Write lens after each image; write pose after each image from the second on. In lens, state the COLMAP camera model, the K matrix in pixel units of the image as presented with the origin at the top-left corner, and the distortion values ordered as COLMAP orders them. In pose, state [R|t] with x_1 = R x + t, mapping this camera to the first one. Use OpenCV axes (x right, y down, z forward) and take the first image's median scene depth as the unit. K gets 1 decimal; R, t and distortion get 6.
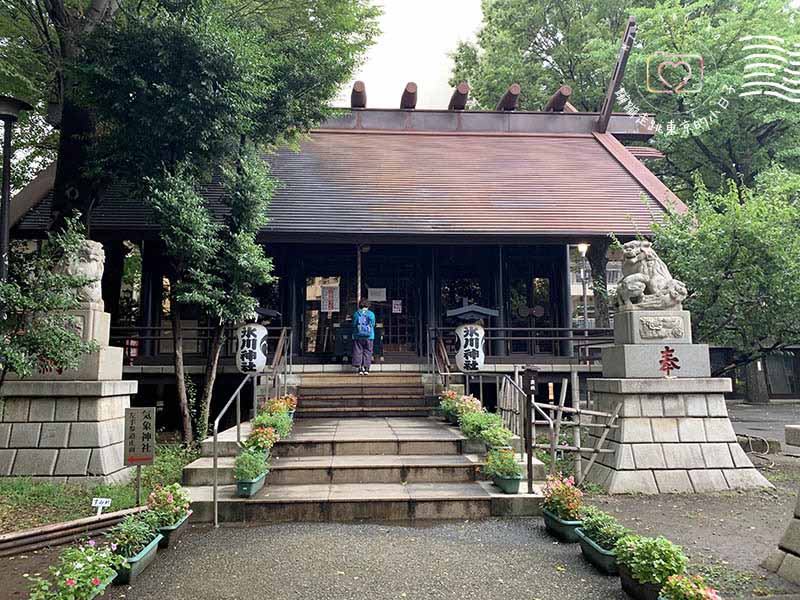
lens RADIAL K [[606.1, 0, 400.2], [0, 606.1, 300.6], [0, 0, 1]] dist [0.003491, 0.000802]
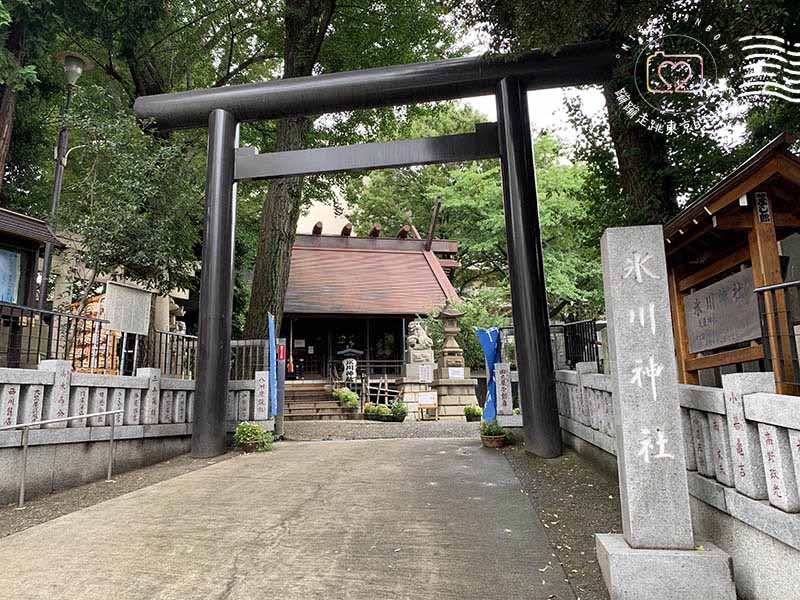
lens RADIAL K [[606.1, 0, 400.0], [0, 606.1, 301.4], [0, 0, 1]] dist [0.003491, 0.000802]
pose [[0.987301, 0.007256, 0.158695, -0.034871], [0.004208, 0.997411, -0.071785, -0.003614], [-0.158805, 0.071542, 0.984715, -0.951328]]
